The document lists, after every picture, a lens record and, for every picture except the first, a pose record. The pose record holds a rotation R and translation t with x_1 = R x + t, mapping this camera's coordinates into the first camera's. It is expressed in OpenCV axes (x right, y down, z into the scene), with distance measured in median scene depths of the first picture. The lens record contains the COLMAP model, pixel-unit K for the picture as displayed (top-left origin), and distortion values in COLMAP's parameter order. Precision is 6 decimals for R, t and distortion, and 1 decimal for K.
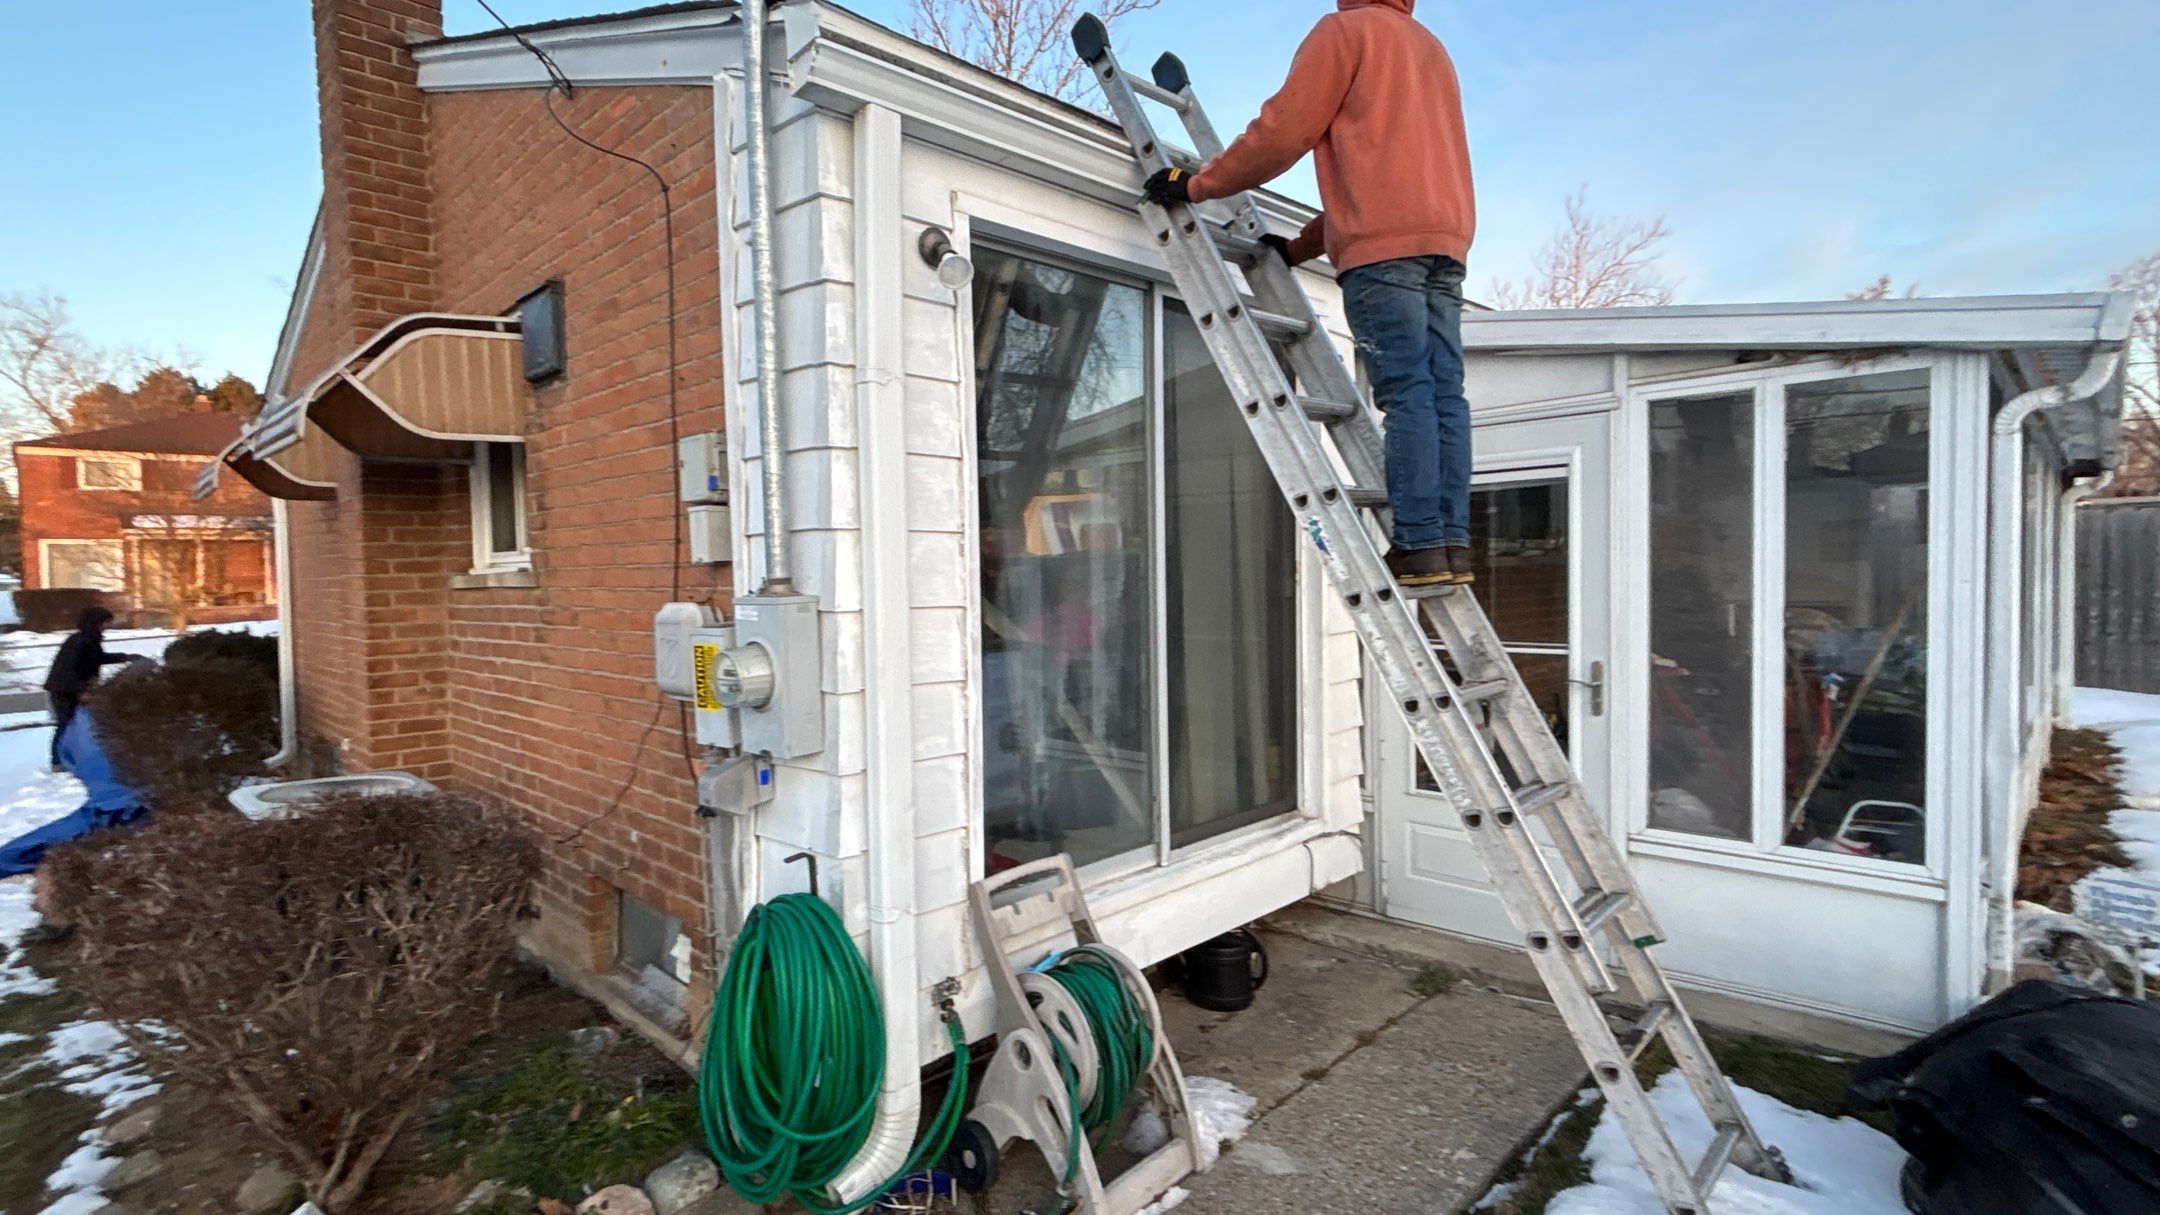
lens RADIAL K [[1030.6, 0, 1080.0], [0, 1030.6, 607.5], [0, 0, 1]] dist [0.010195, 0.000009]
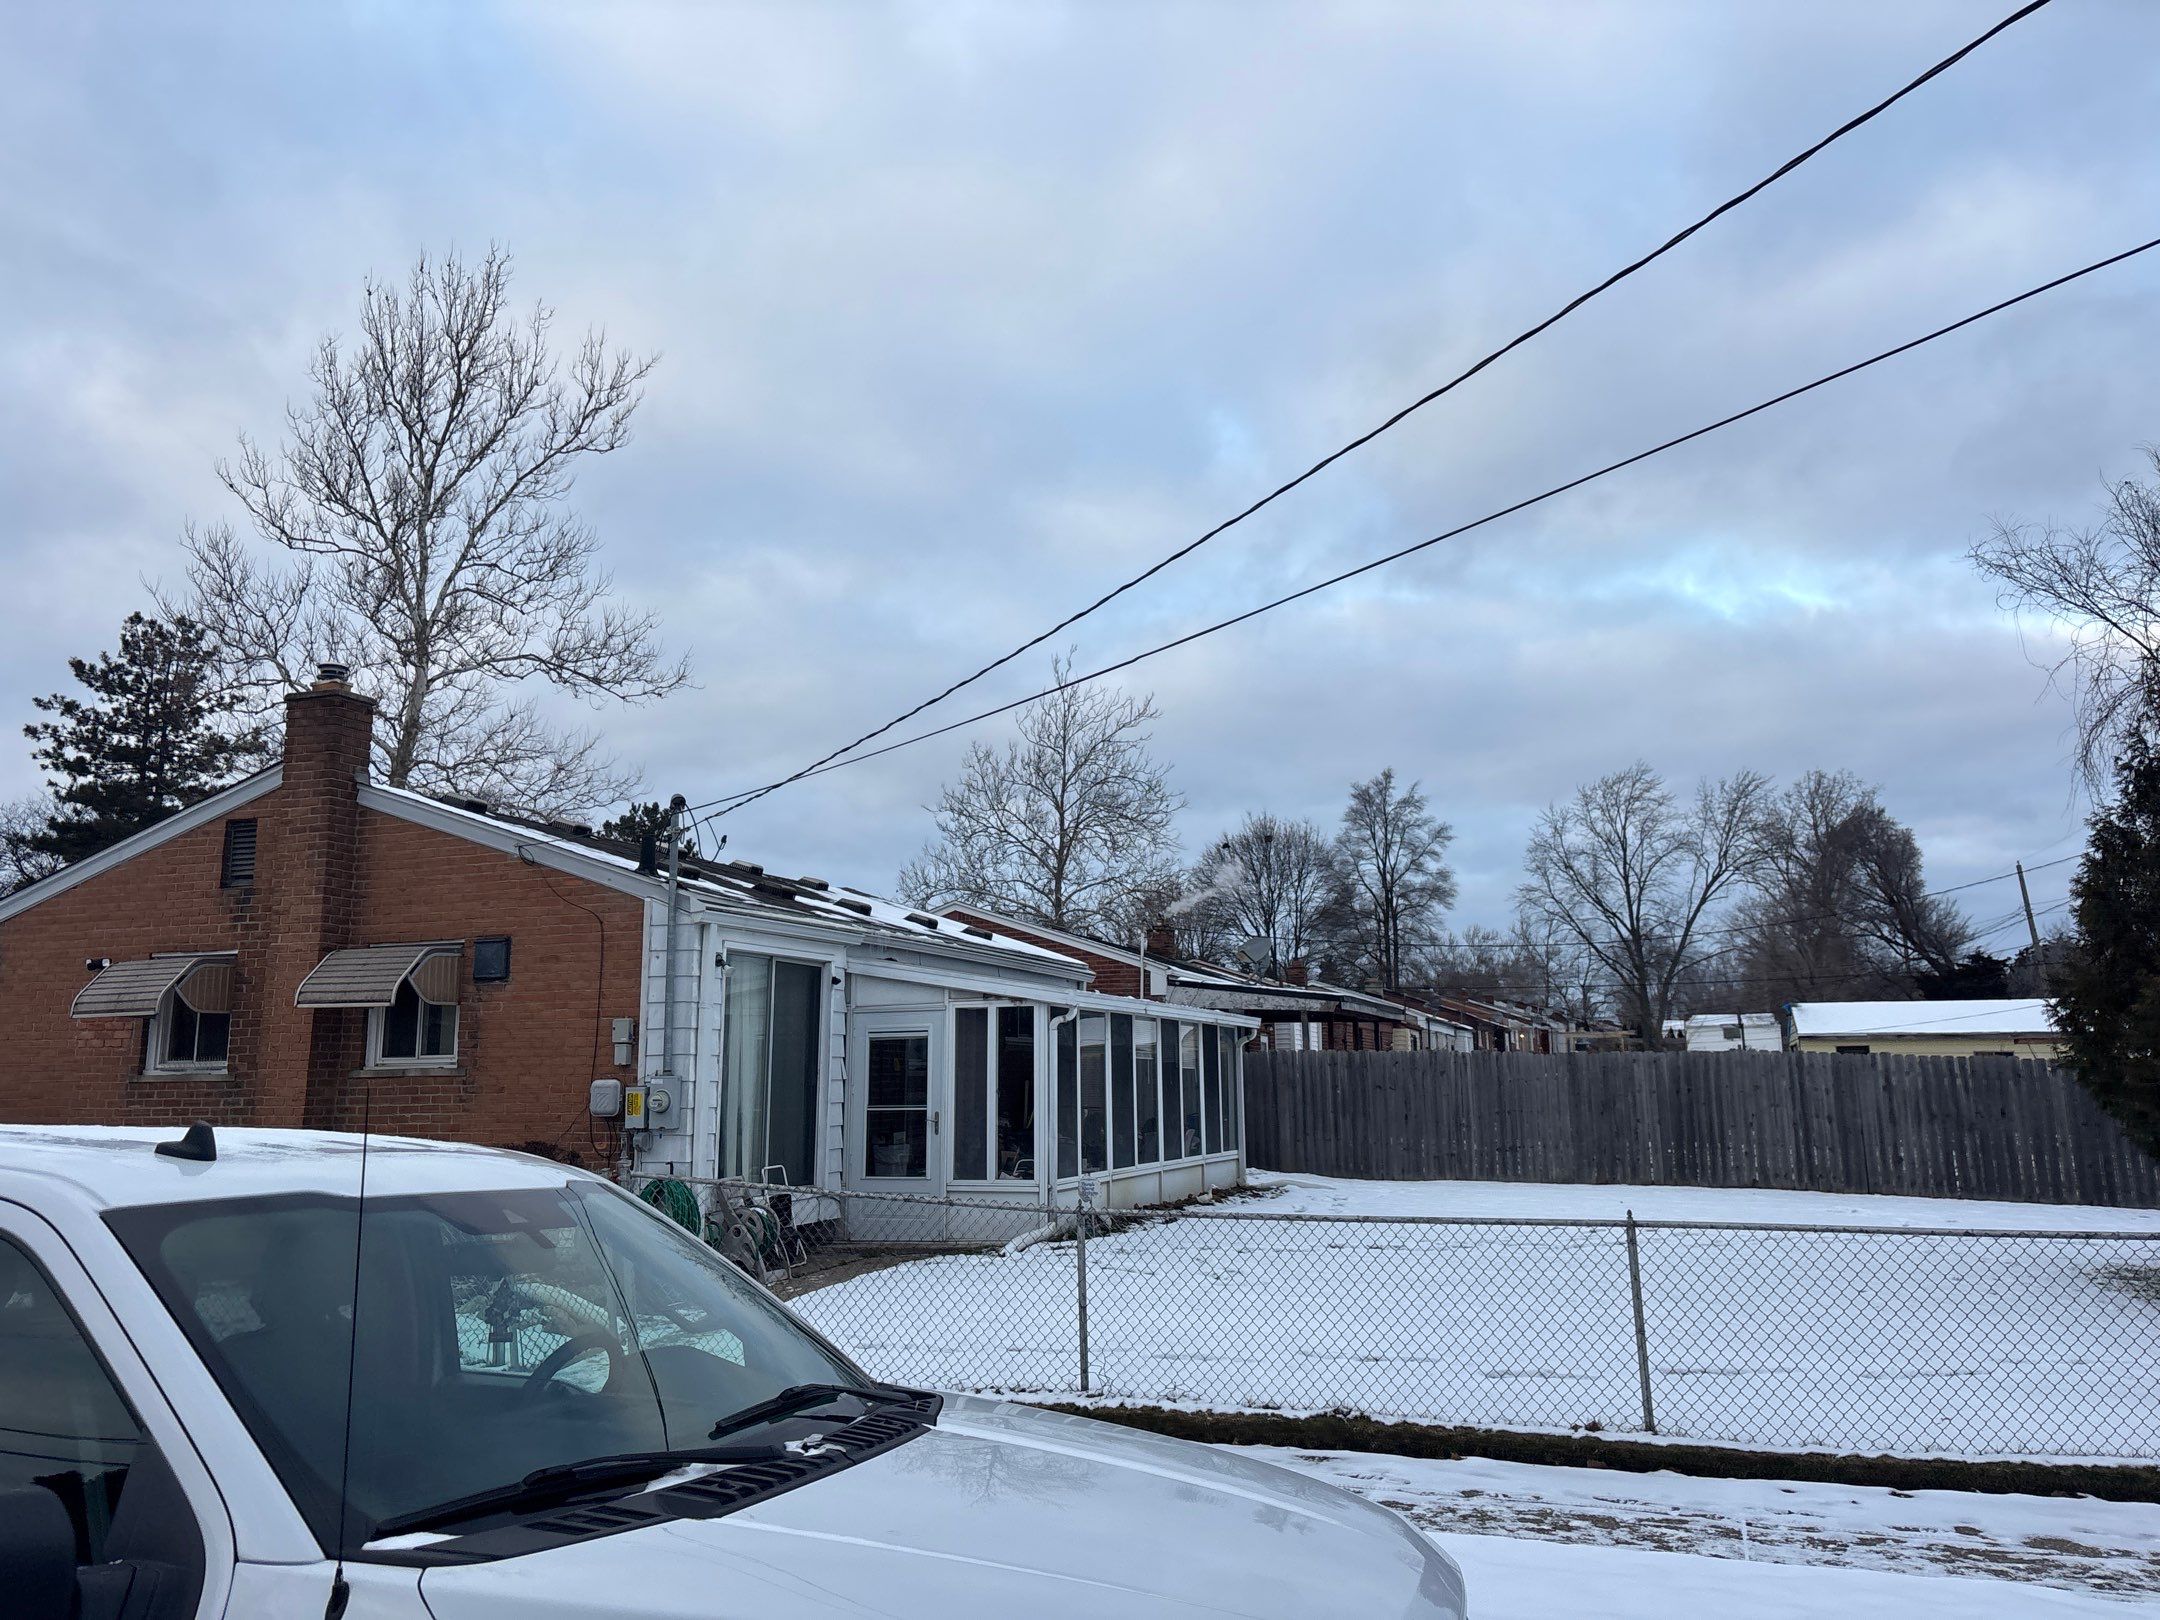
lens RADIAL K [[1619.6, 0, 1080.0], [0, 1619.6, 810.0], [0, 0, 1]] dist [0.077734, -0.005189]
pose [[0.906346, 0.087480, 0.413381, -0.762774], [0.001104, 0.977840, -0.209352, 0.142136], [-0.422534, 0.190202, 0.886165, -2.407073]]
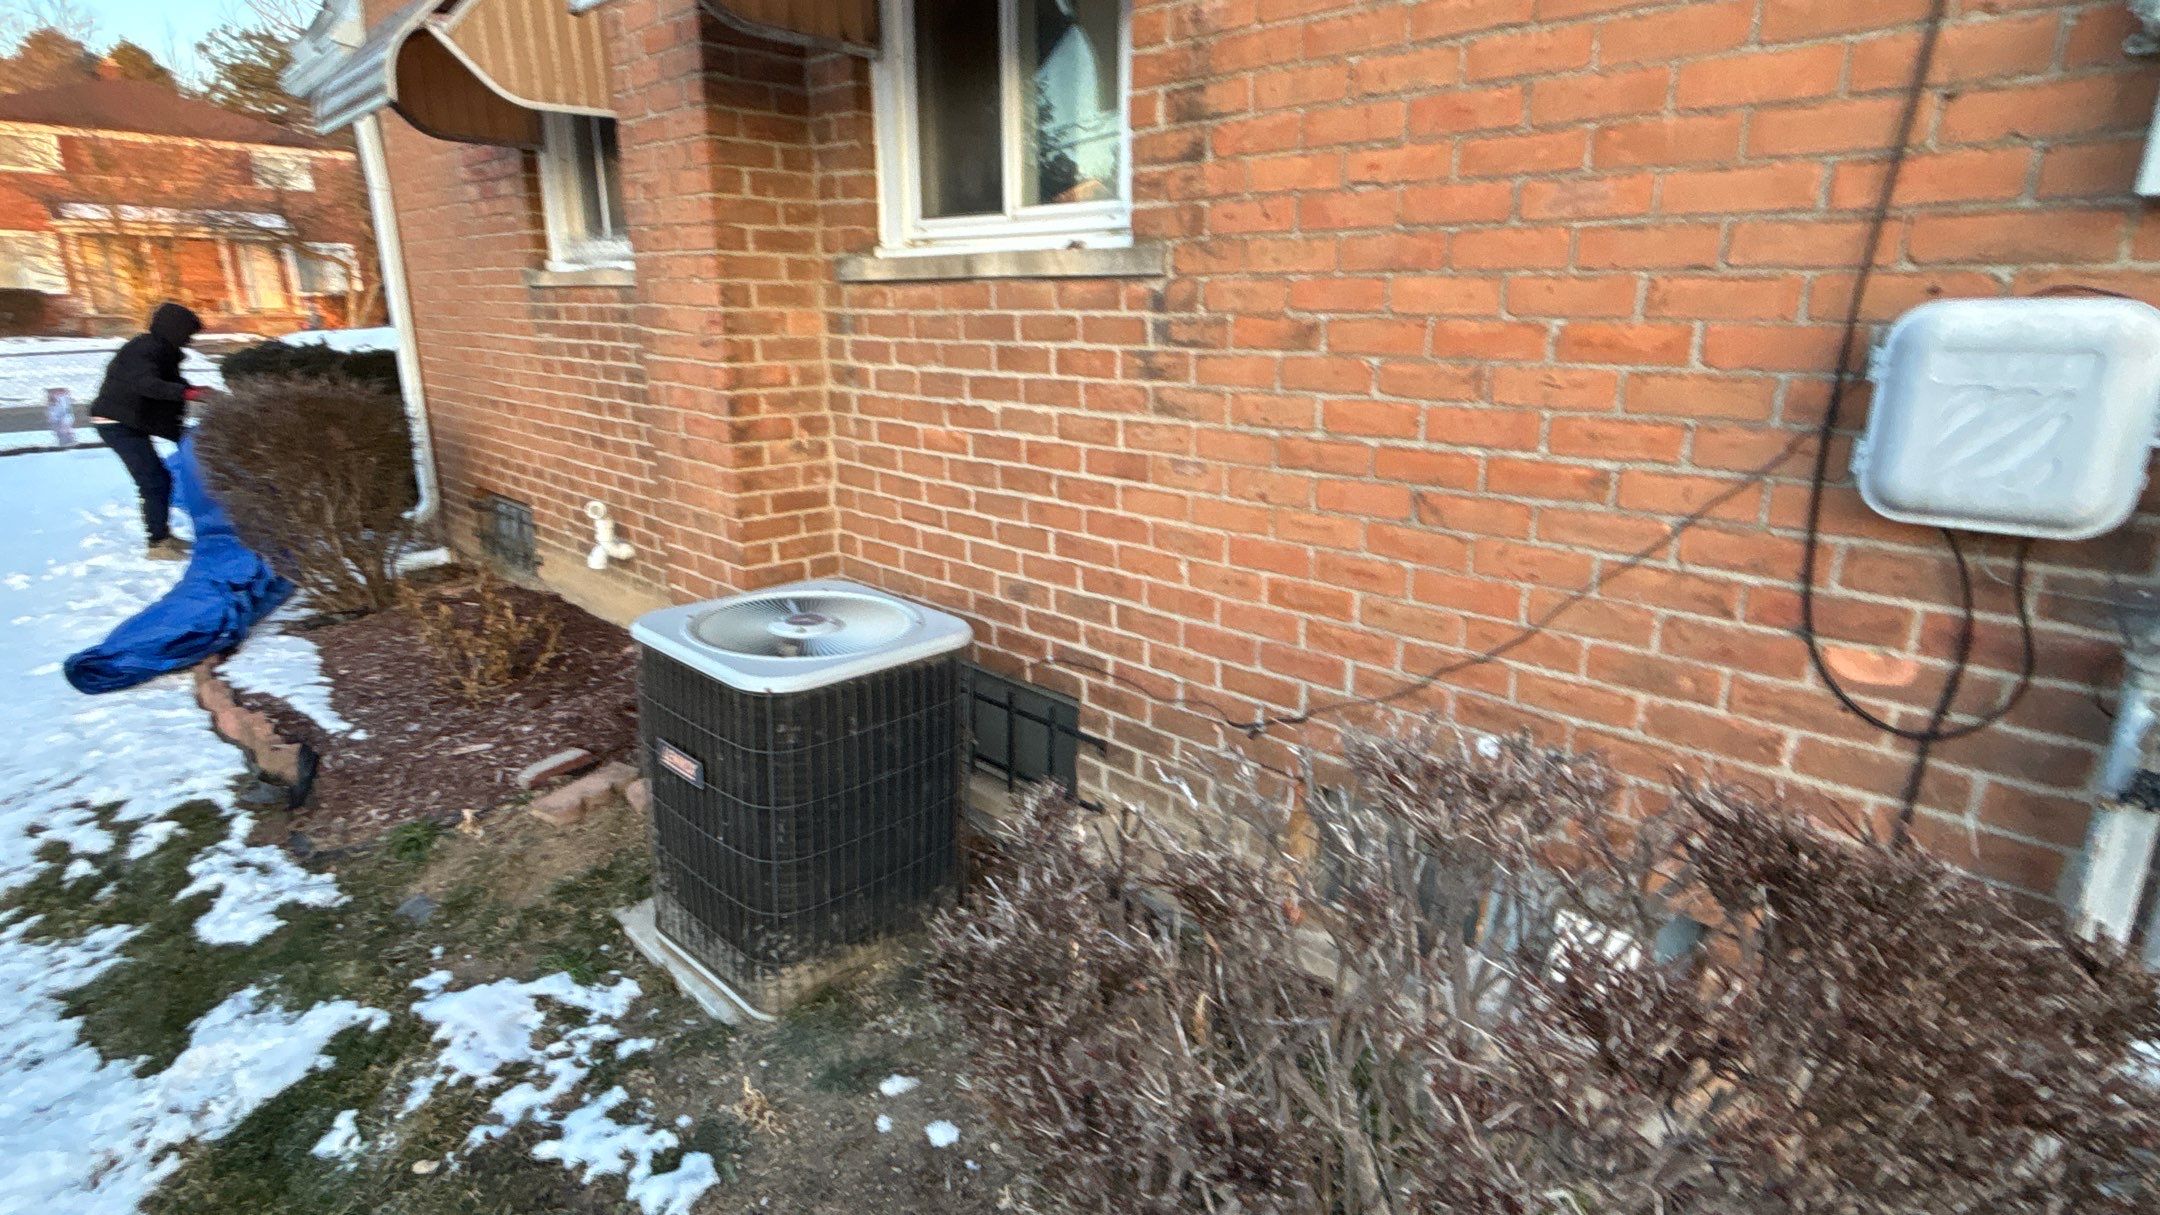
lens RADIAL K [[1030.6, 0, 1080.0], [0, 1030.6, 607.5], [0, 0, 1]] dist [0.010195, 0.000009]
pose [[0.999387, 0.024881, 0.024641, -0.538294], [-0.030135, 0.969488, 0.243279, 0.018846], [-0.017837, -0.243872, 0.969643, 0.401328]]
